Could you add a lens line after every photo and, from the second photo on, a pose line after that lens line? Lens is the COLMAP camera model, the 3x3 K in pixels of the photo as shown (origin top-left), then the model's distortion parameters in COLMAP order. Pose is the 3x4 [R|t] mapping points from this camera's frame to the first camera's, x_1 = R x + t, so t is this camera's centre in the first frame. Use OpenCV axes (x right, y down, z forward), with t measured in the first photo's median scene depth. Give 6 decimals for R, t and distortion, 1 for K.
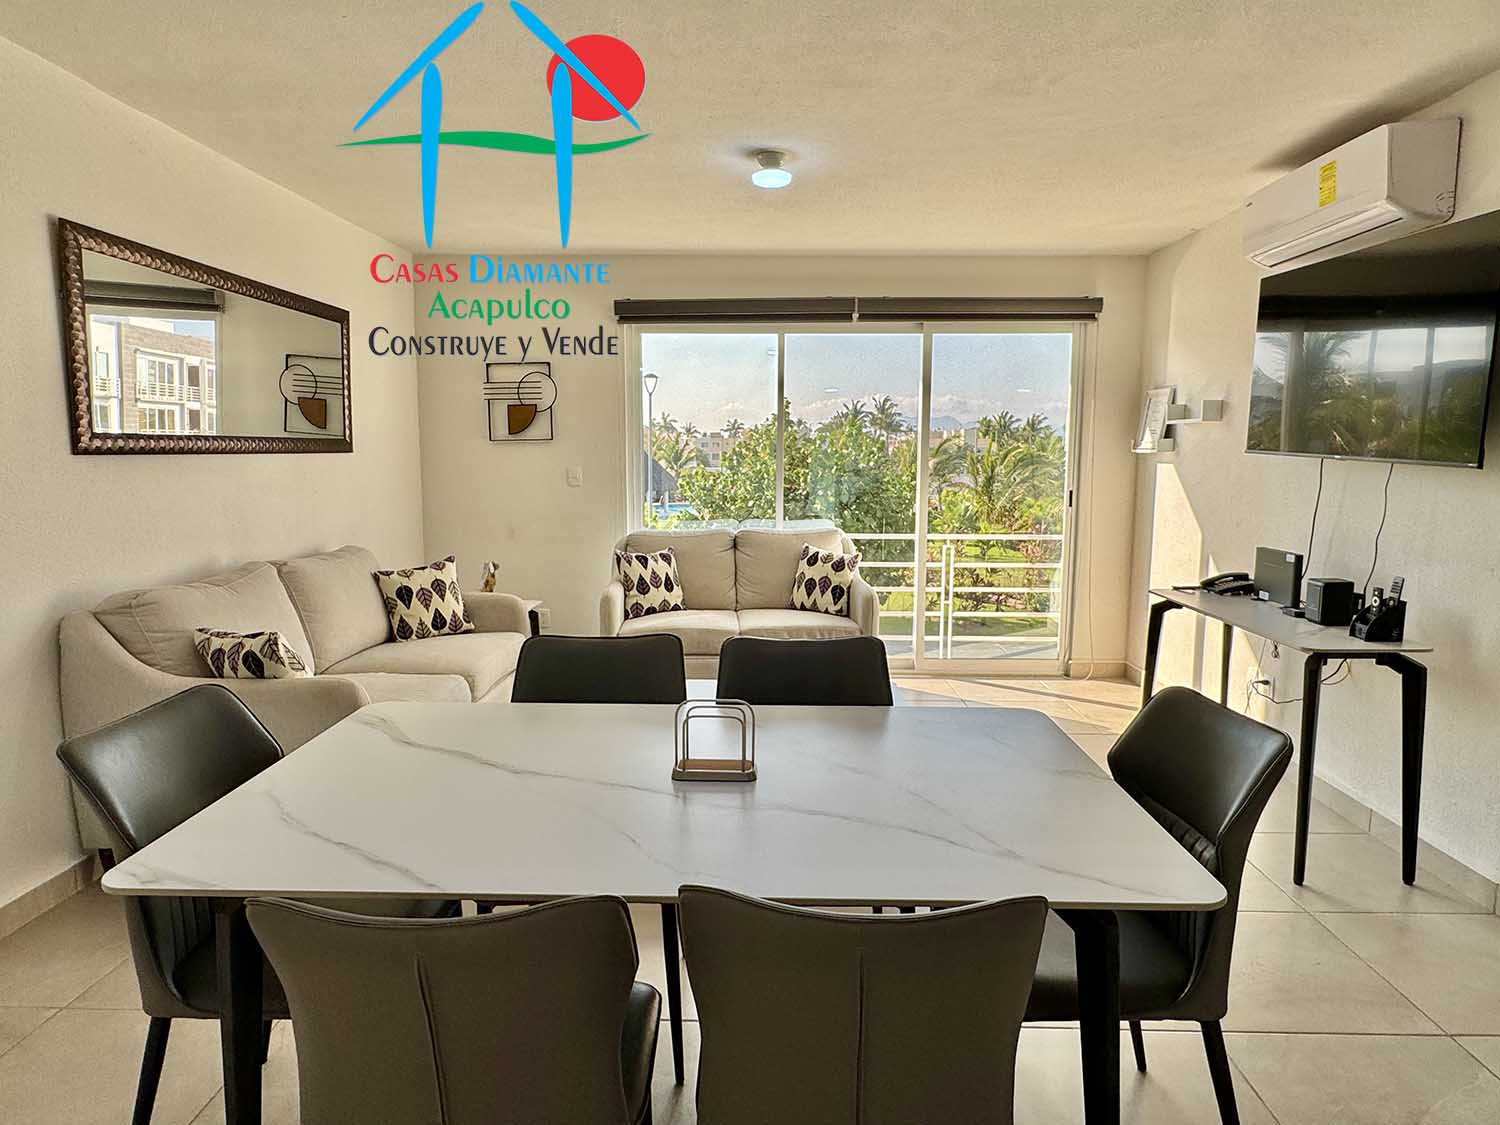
lens RADIAL K [[875.6, 0, 750.0], [0, 875.6, 562.5], [0, 0, 1]] dist [-0.000774, 0.000328]
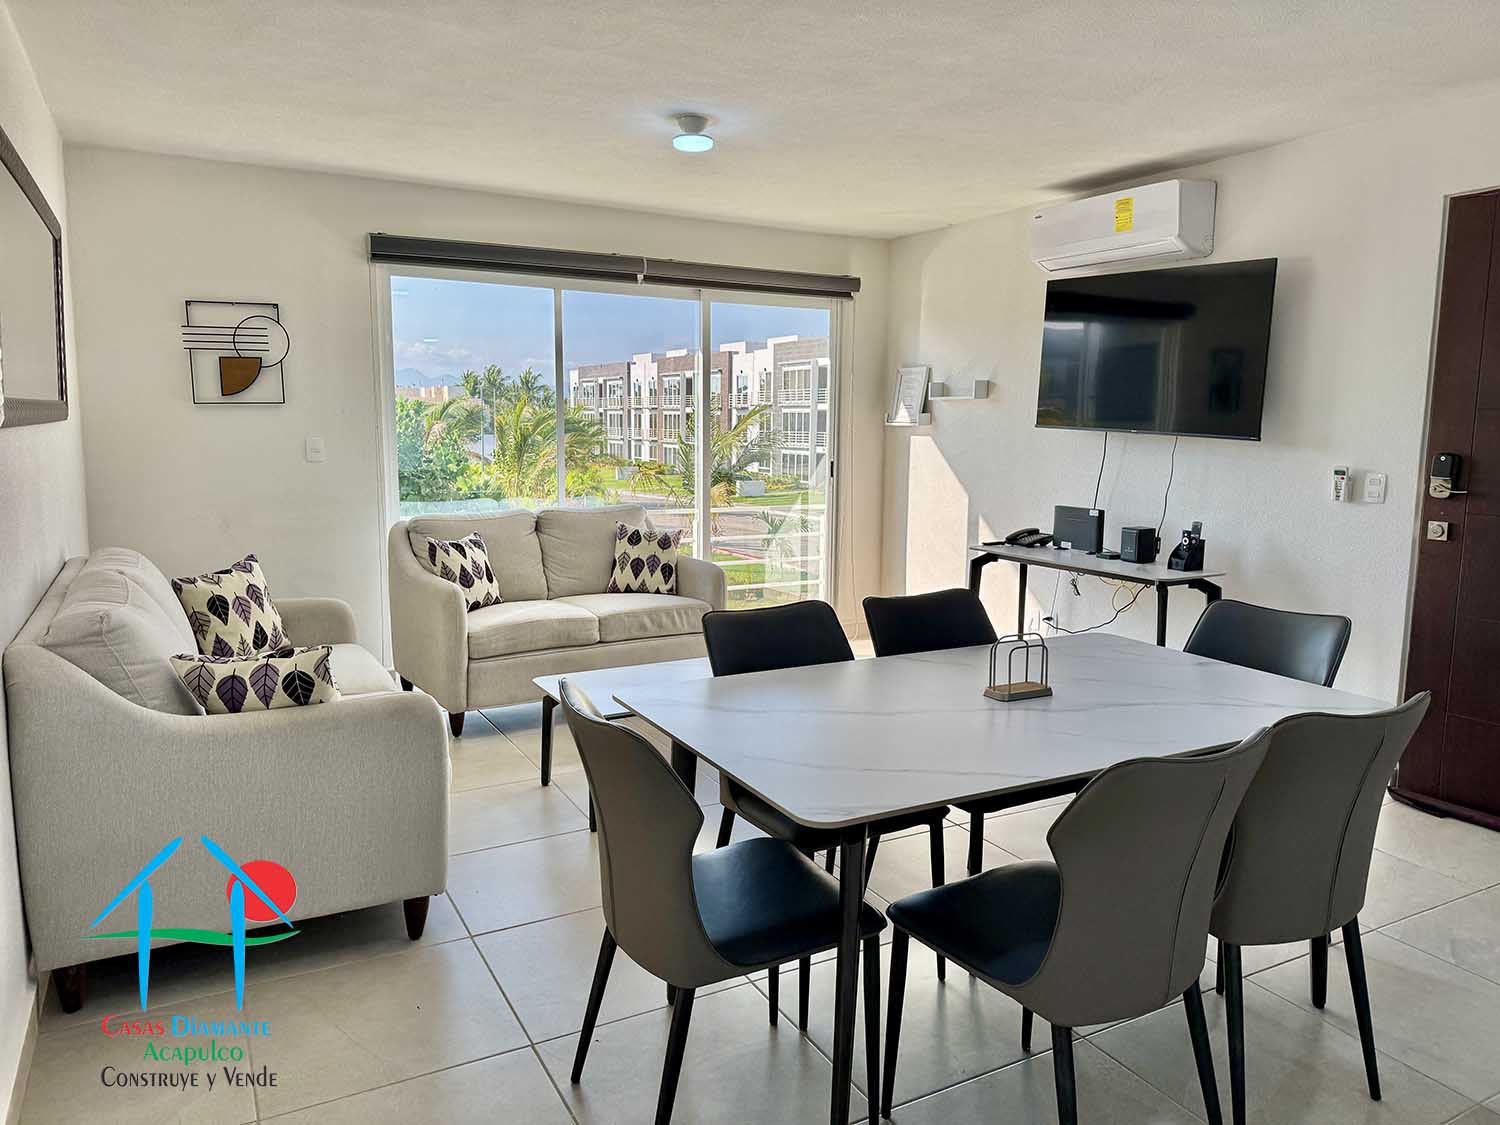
lens RADIAL K [[1035.9, 0, 753.7], [0, 1035.9, 560.5], [0, 0, 1]] dist [0.170867, -0.334636]
pose [[0.863975, -0.060524, 0.499883, -0.390861], [0.054086, 0.998161, 0.027373, -0.003231], [-0.500621, 0.003387, 0.865660, -0.034397]]
